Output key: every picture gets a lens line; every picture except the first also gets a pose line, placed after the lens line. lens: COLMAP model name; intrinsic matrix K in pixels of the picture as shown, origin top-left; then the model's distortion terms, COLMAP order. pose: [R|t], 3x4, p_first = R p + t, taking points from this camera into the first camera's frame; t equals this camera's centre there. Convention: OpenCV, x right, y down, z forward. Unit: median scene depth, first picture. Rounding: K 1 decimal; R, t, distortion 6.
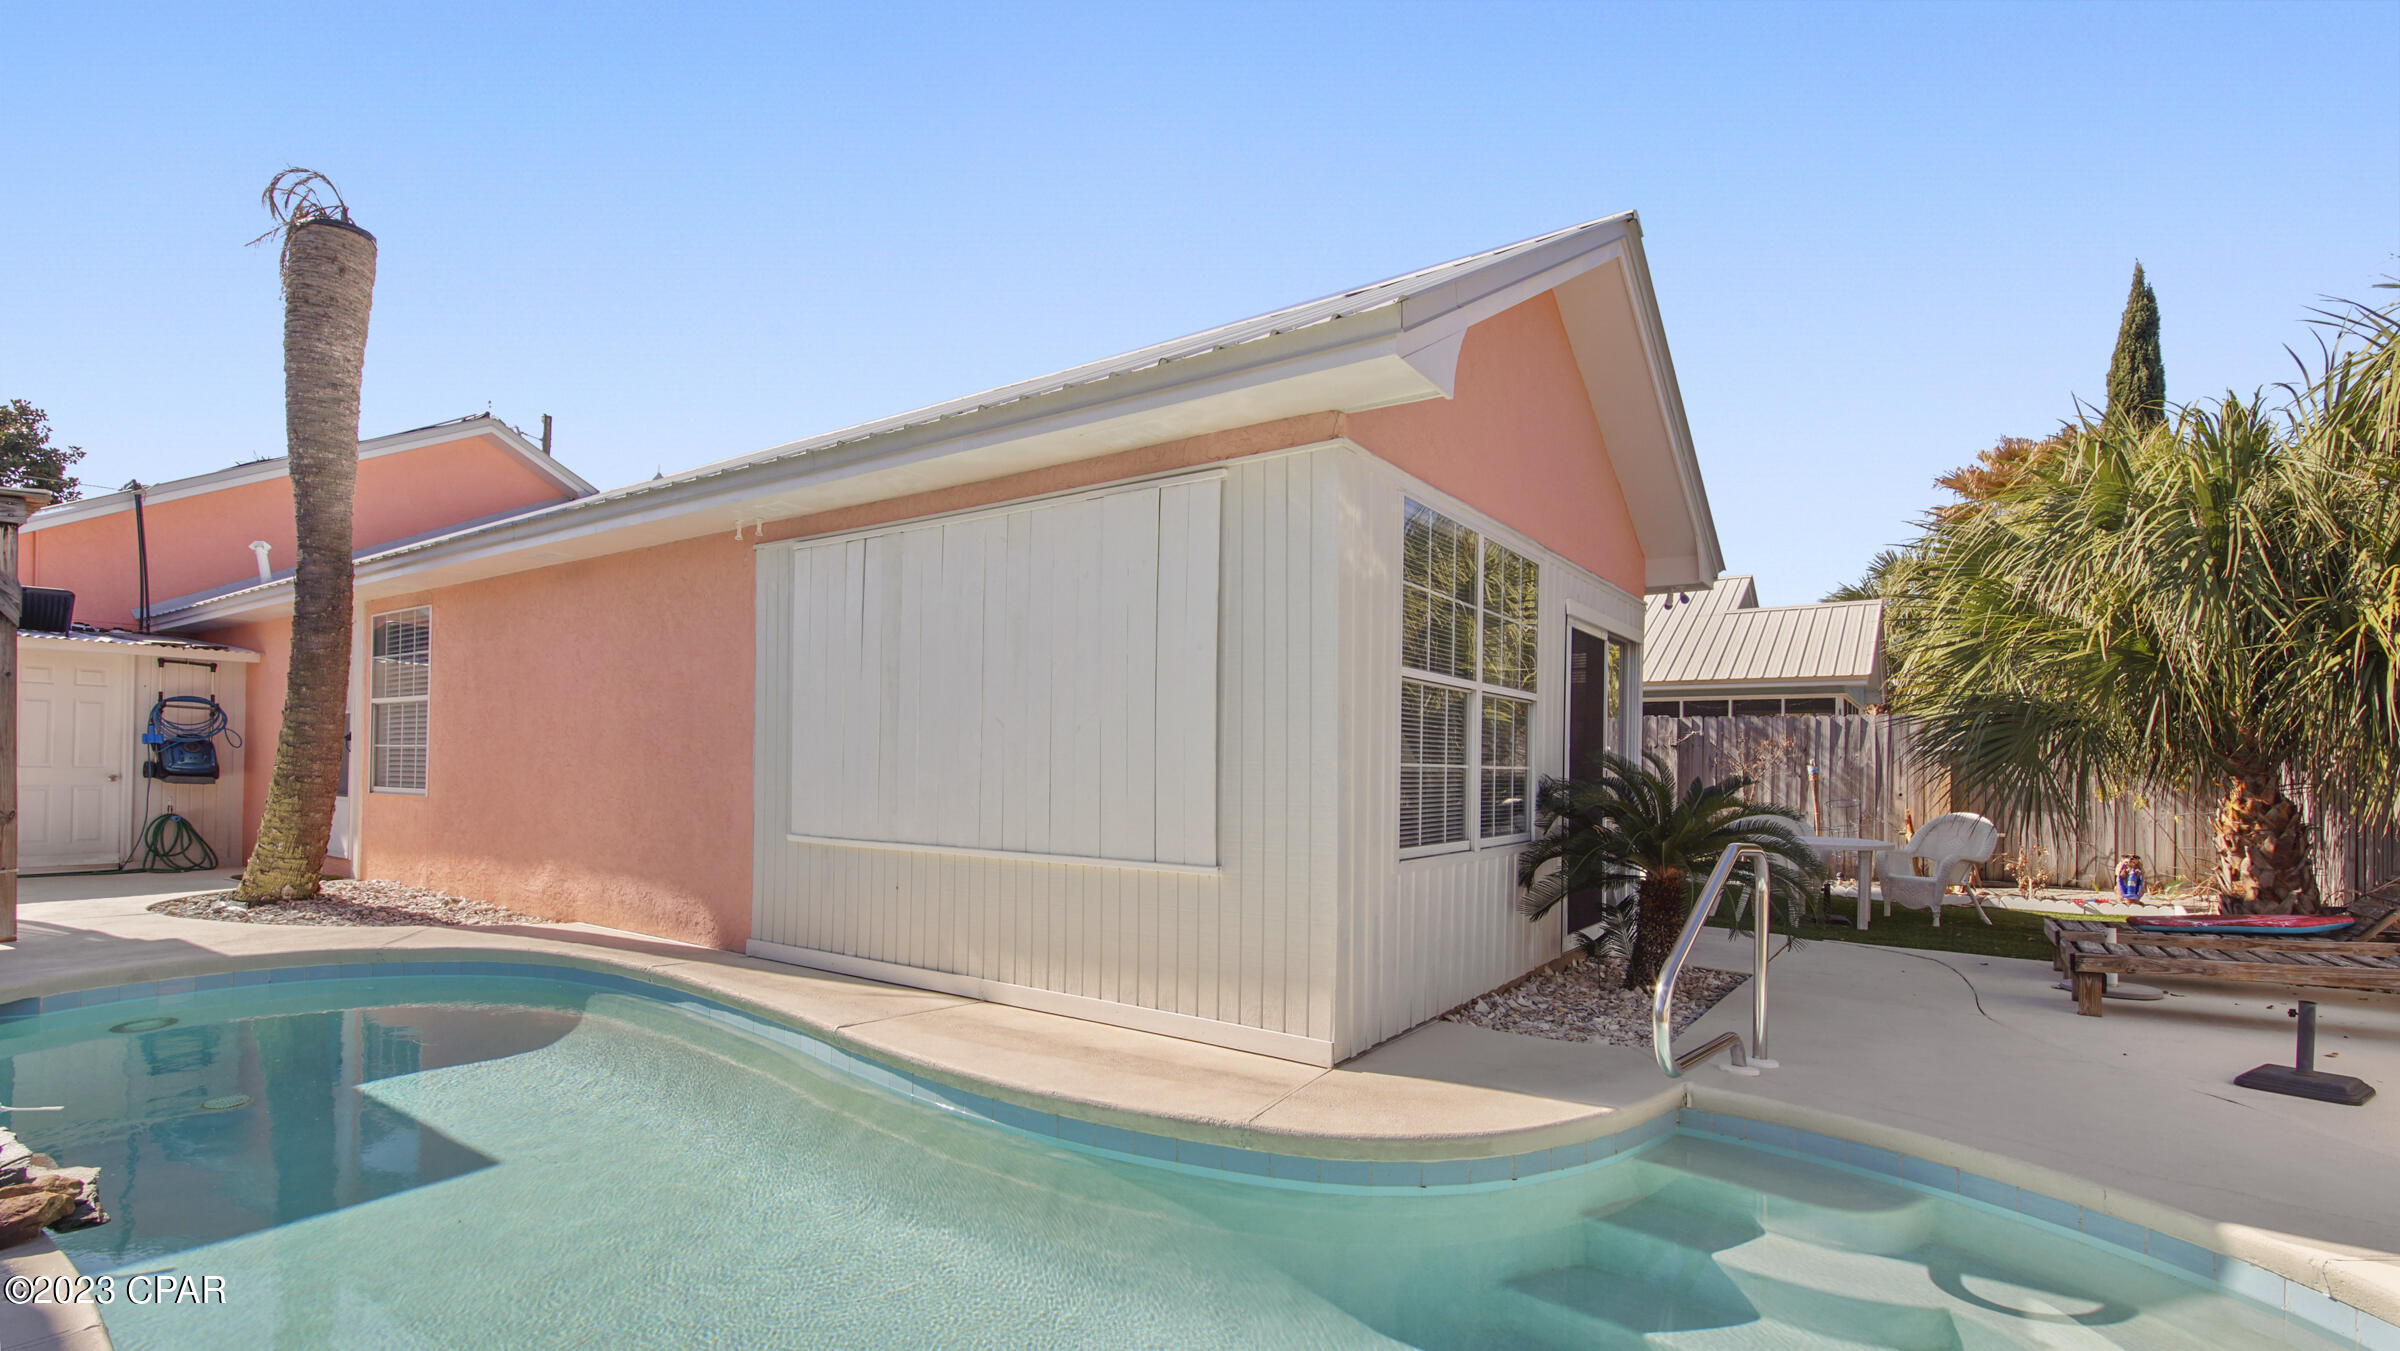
lens RADIAL K [[1077.9, 0, 1244.0], [0, 1077.9, 740.4], [0, 0, 1]] dist [0.028525, -0.012765]
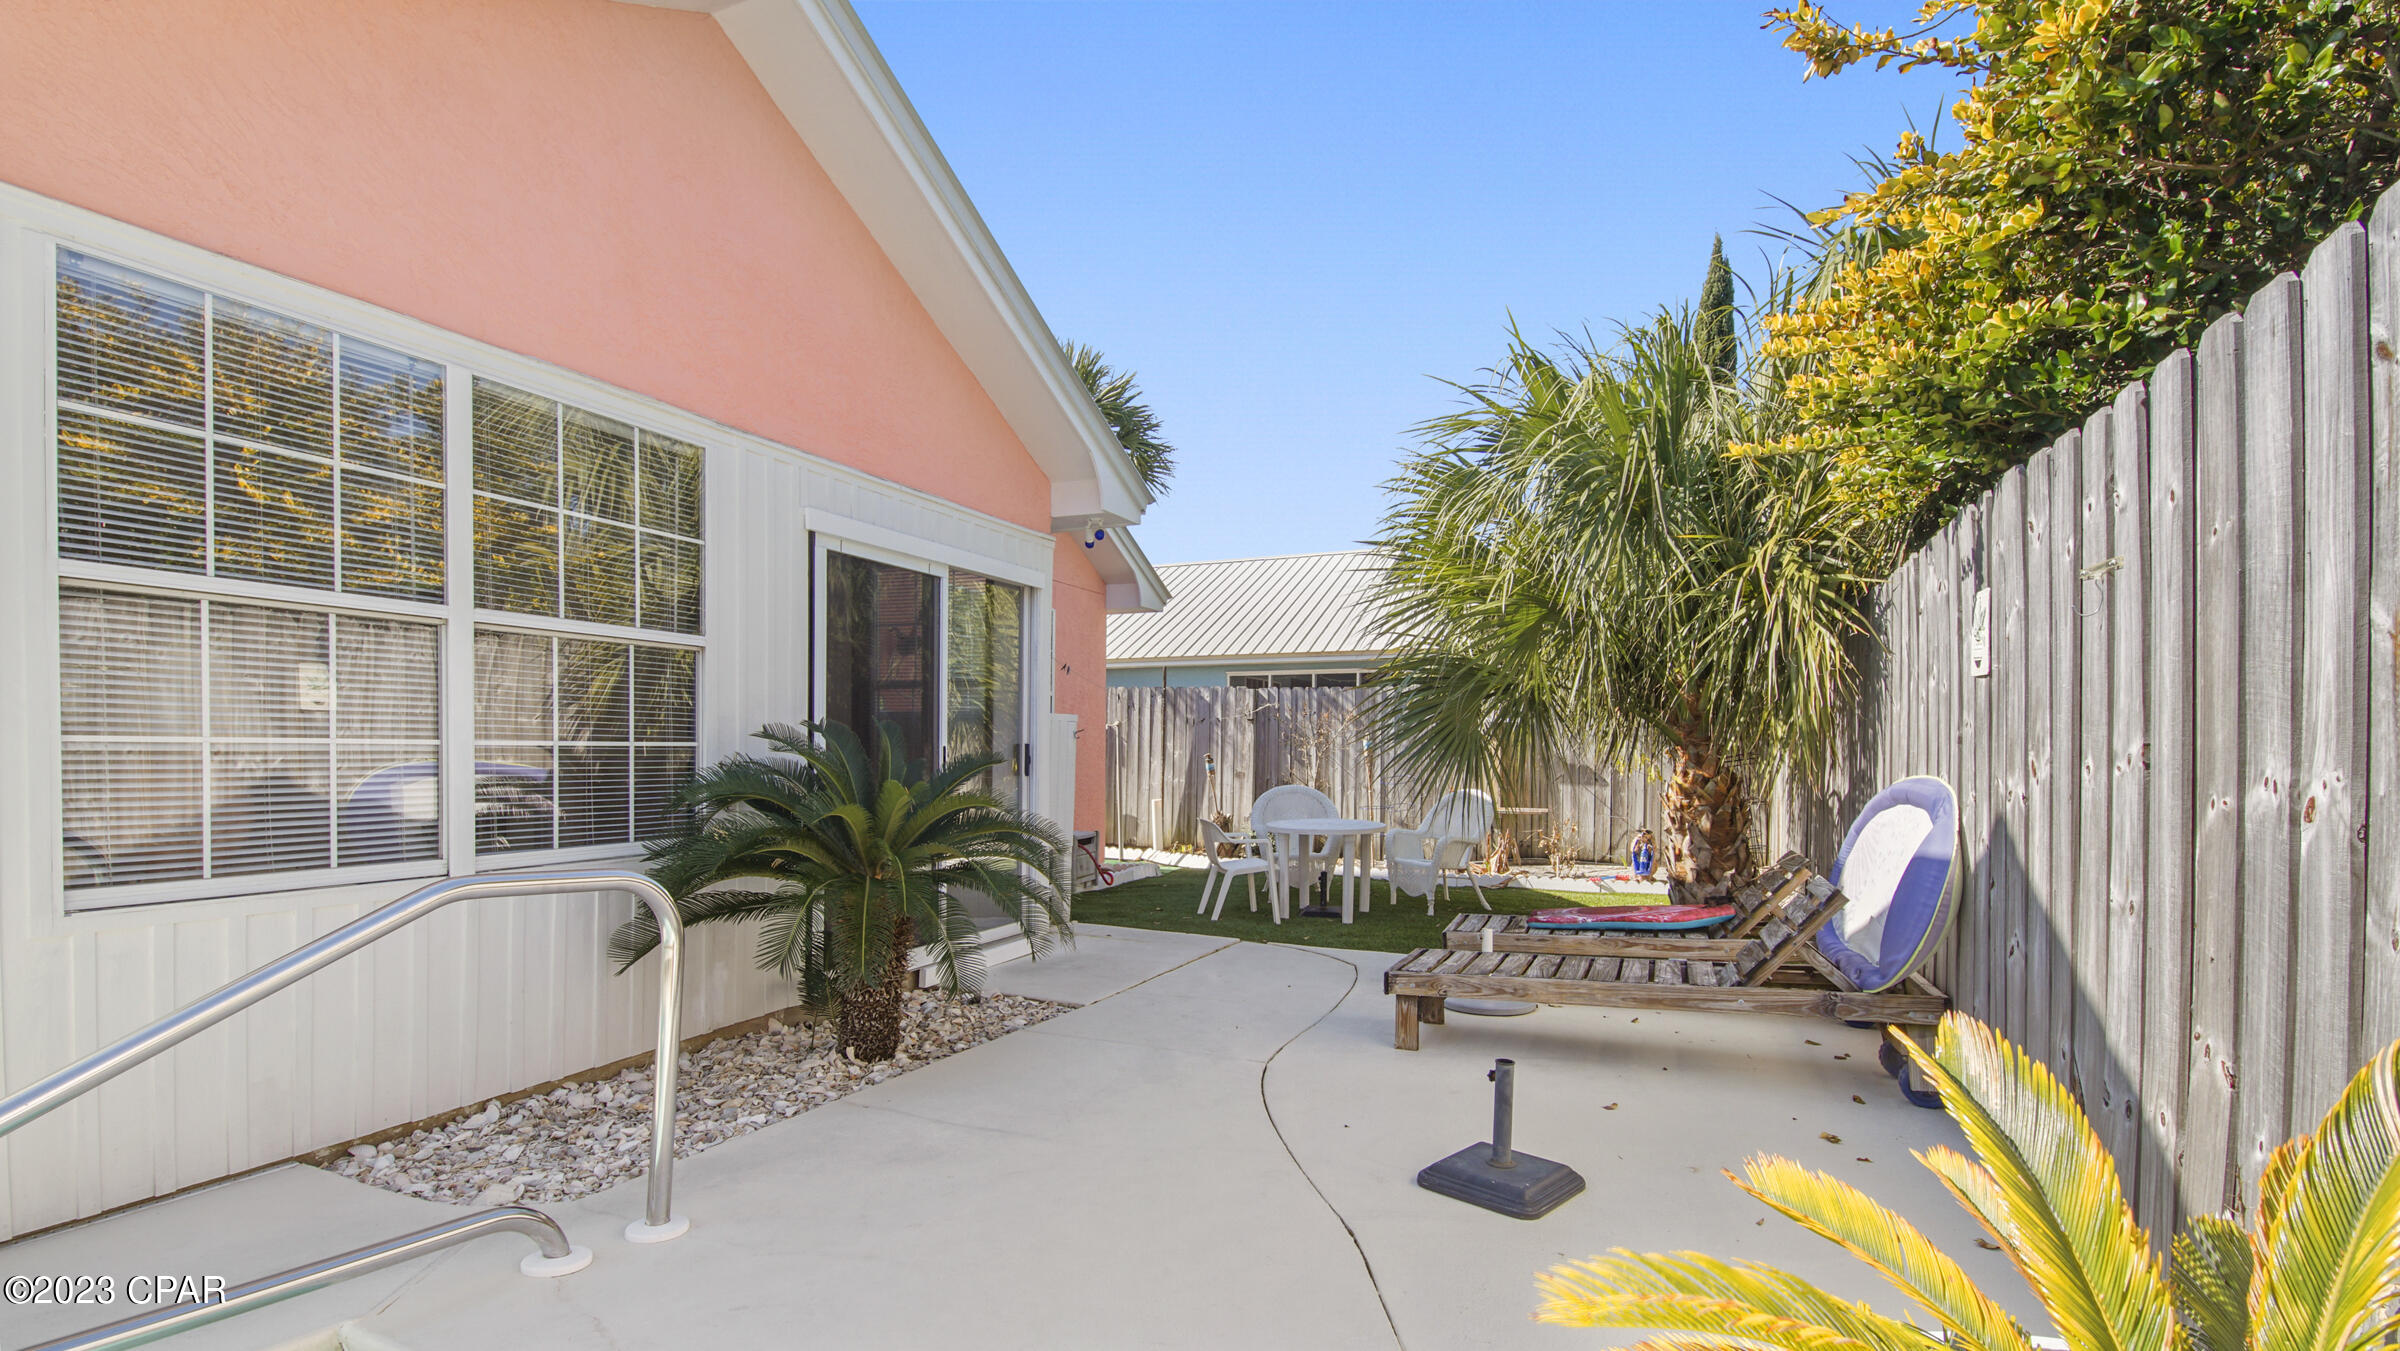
lens RADIAL K [[1077.9, 0, 1201.3], [0, 1077.9, 770.1], [0, 0, 1]] dist [0.028525, -0.012765]
pose [[0.982520, -0.013137, 0.185693, 0.349966], [0.004433, 0.998875, 0.047213, 0.008525], [-0.186104, -0.045565, 0.981473, 0.194542]]
